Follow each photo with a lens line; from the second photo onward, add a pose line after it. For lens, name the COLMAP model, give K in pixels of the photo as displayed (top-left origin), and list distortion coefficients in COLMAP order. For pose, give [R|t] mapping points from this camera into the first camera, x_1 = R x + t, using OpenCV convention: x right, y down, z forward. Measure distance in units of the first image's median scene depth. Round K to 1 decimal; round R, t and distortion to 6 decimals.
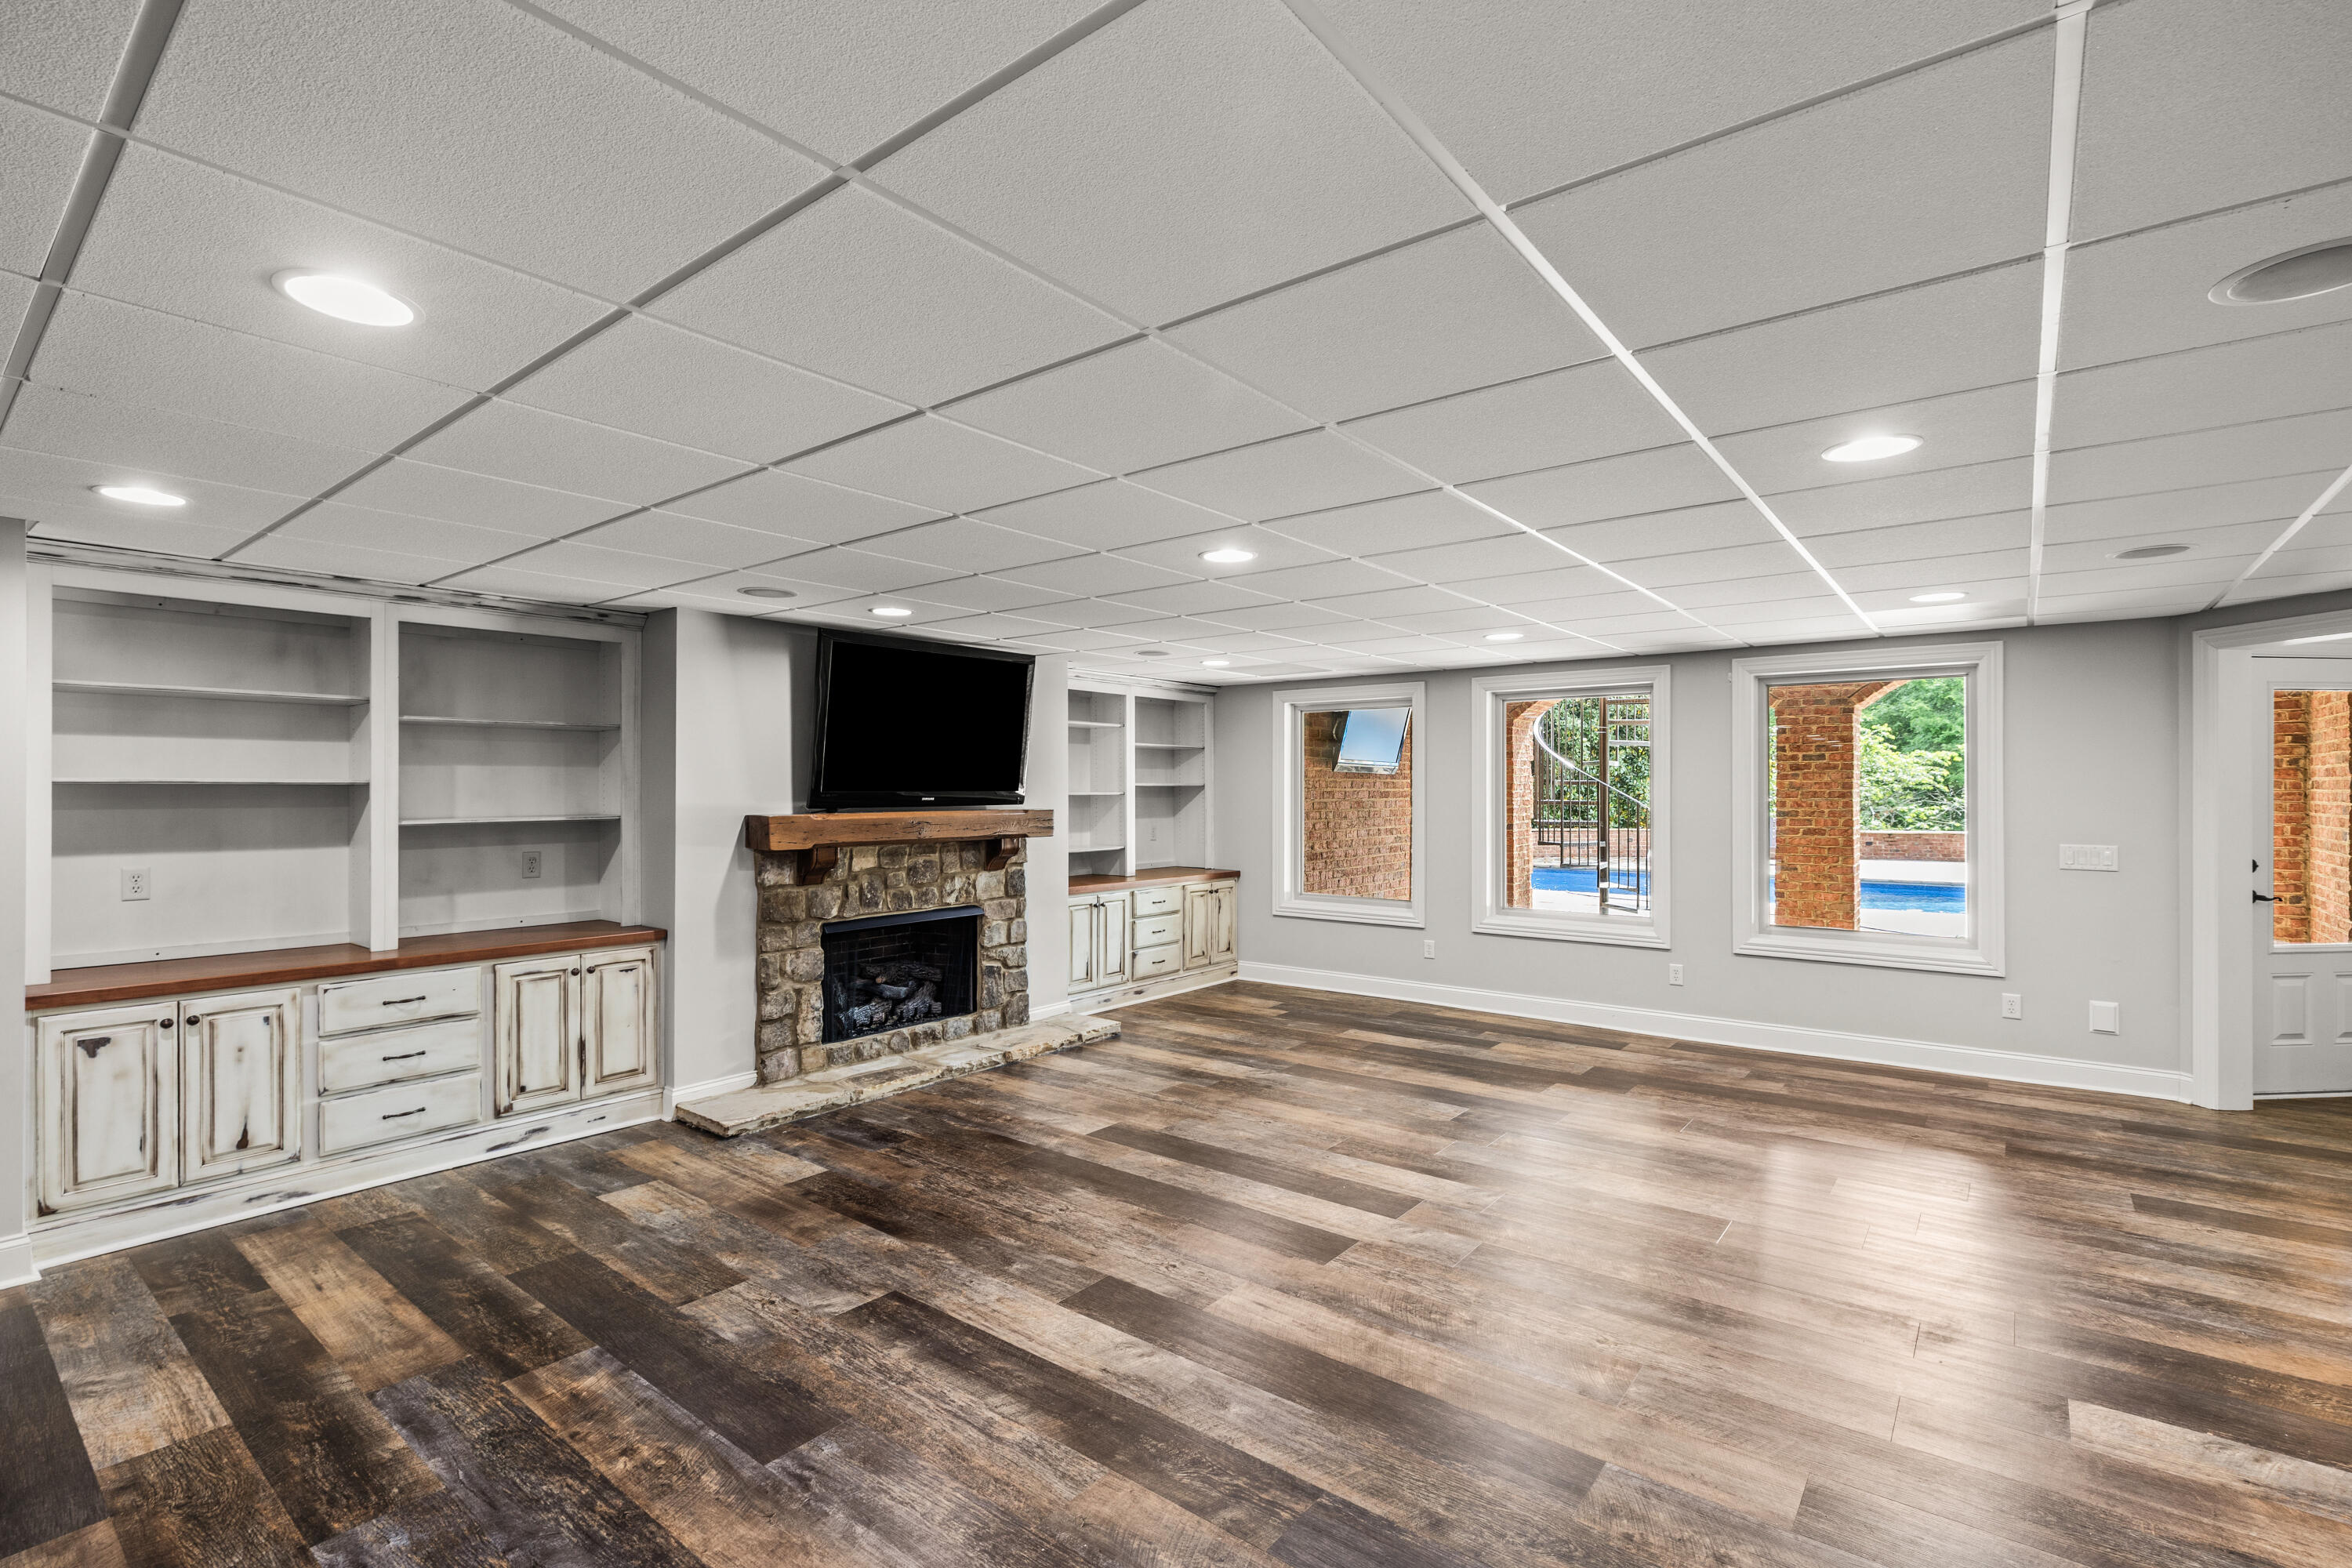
lens RADIAL K [[1064.4, 0, 1156.2], [0, 1064.4, 780.8], [0, 0, 1]] dist [-0.008873, 0.001507]
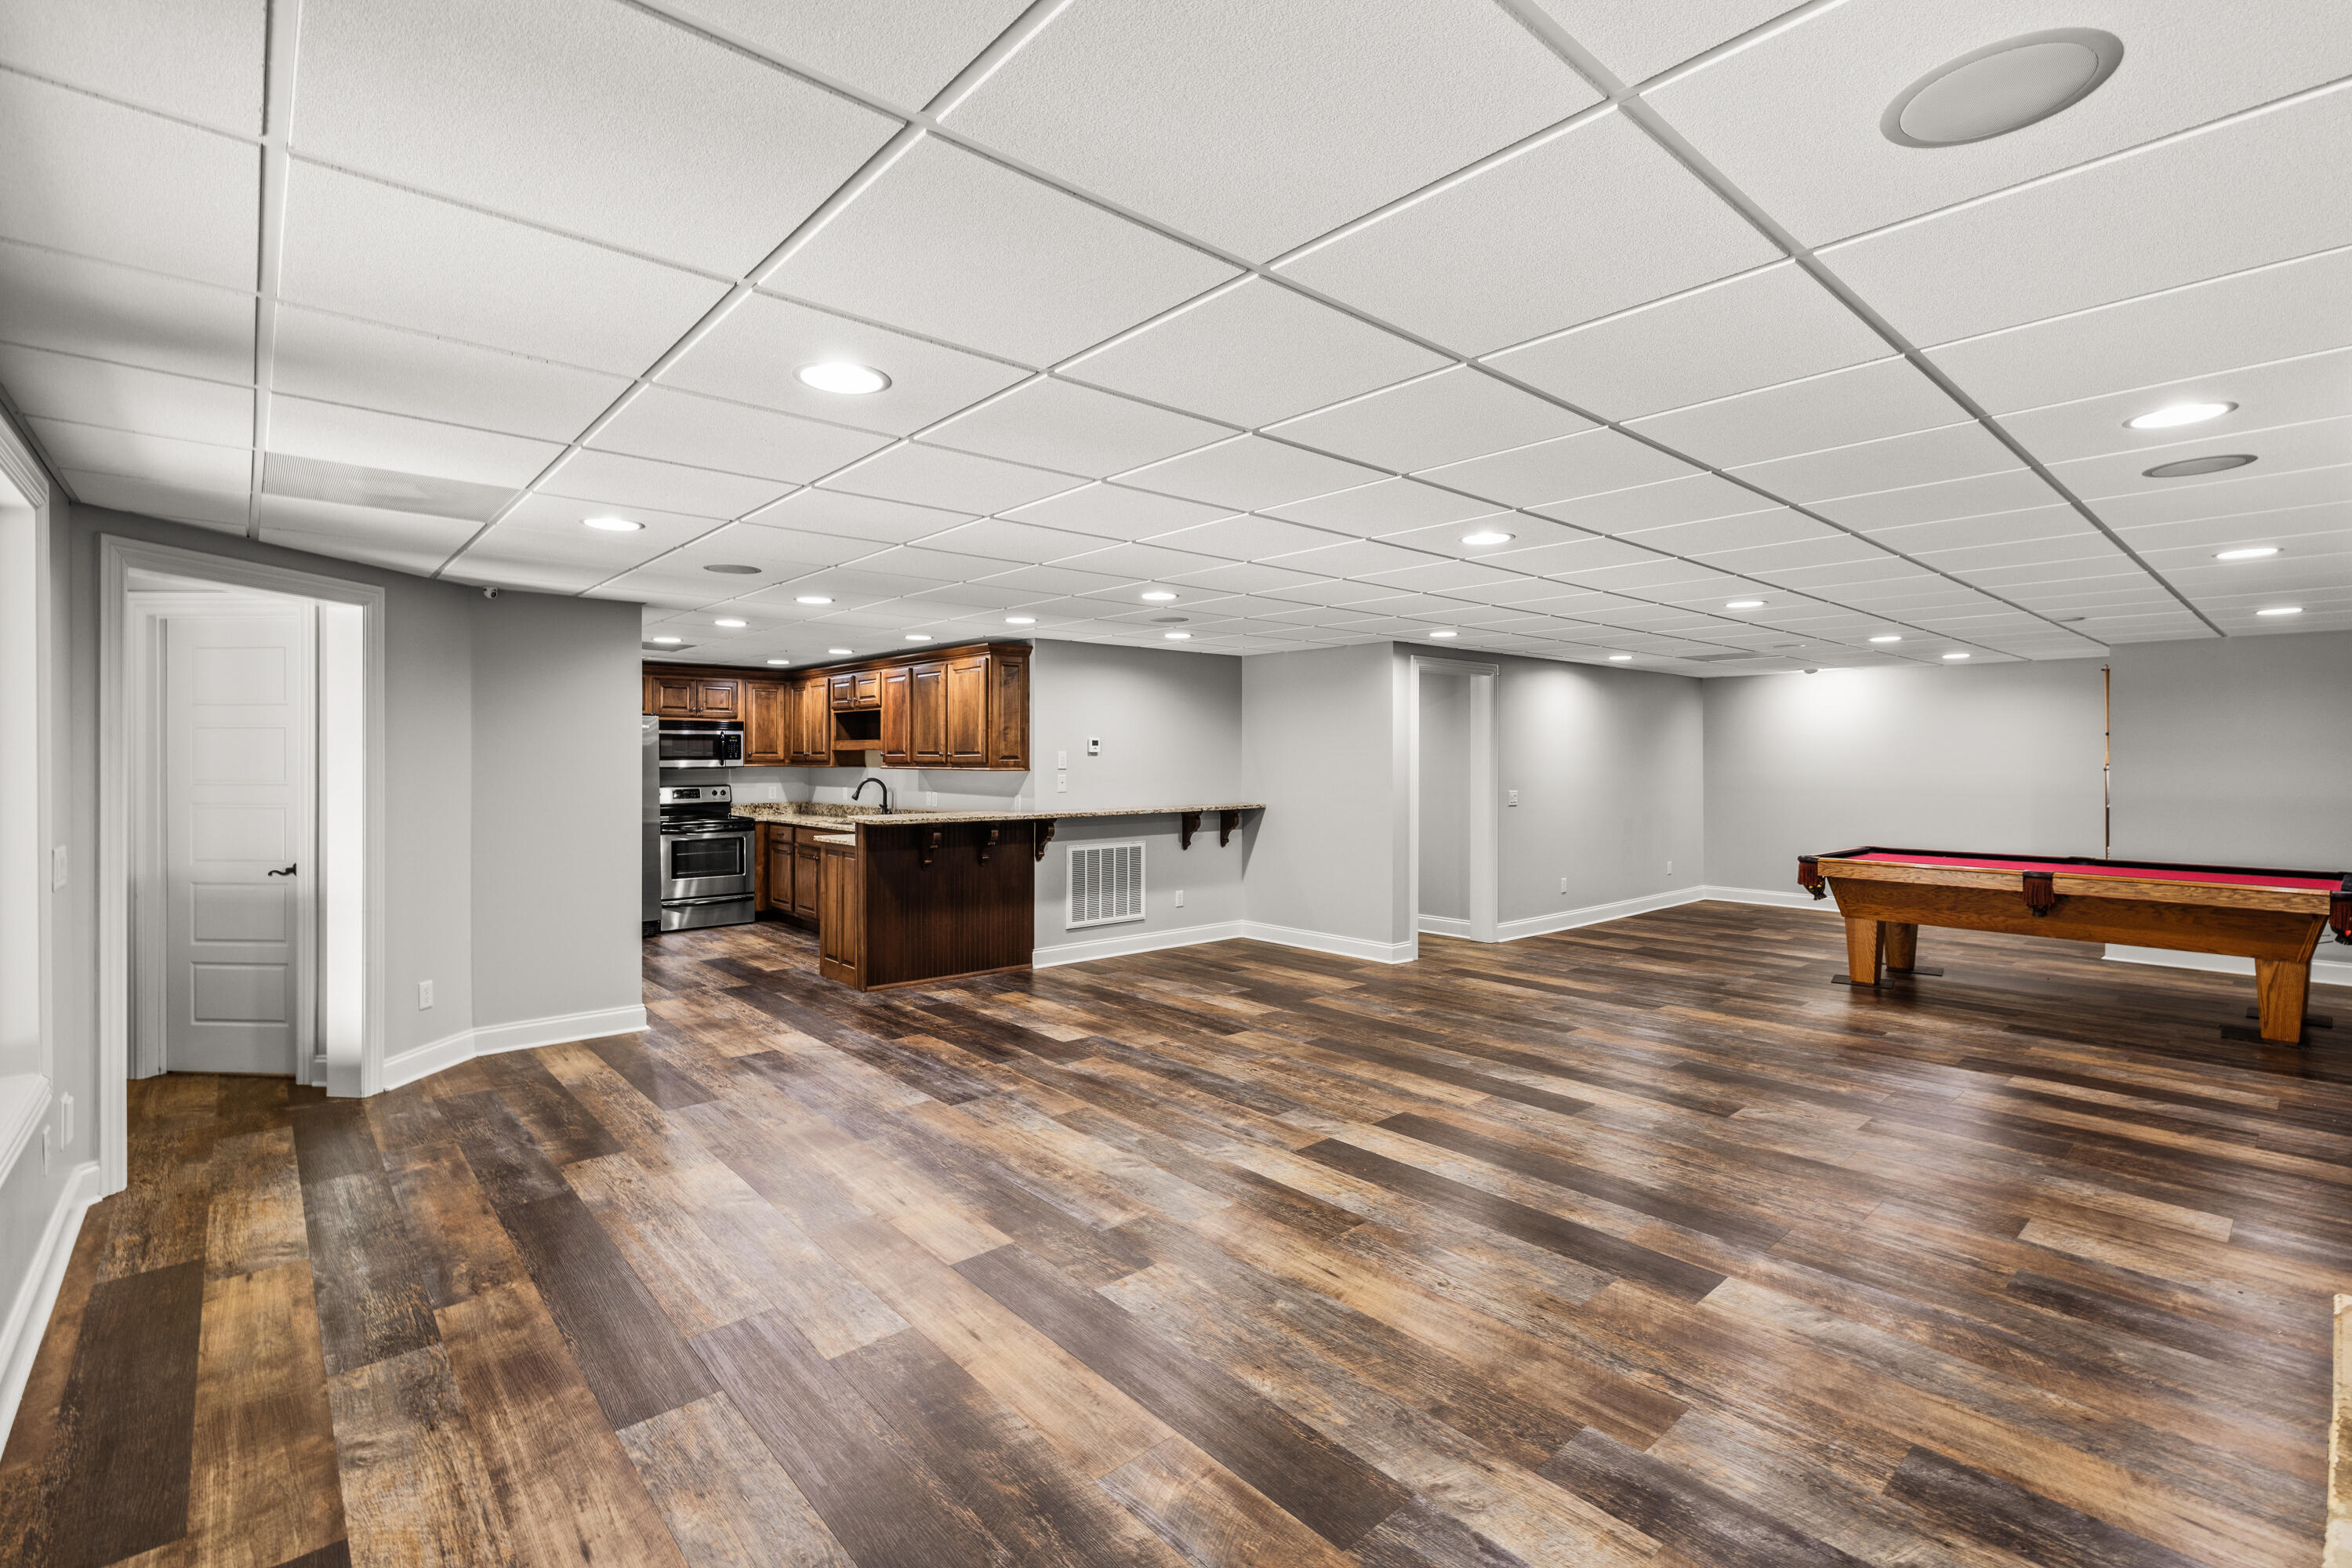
lens RADIAL K [[1064.4, 0, 1177.6], [0, 1064.4, 763.2], [0, 0, 1]] dist [-0.008873, 0.001507]
pose [[-0.987955, -0.001631, 0.154733, 0.099407], [-0.002206, 0.999991, -0.003545, 0.010163], [-0.154726, -0.003843, -0.987950, 1.001106]]
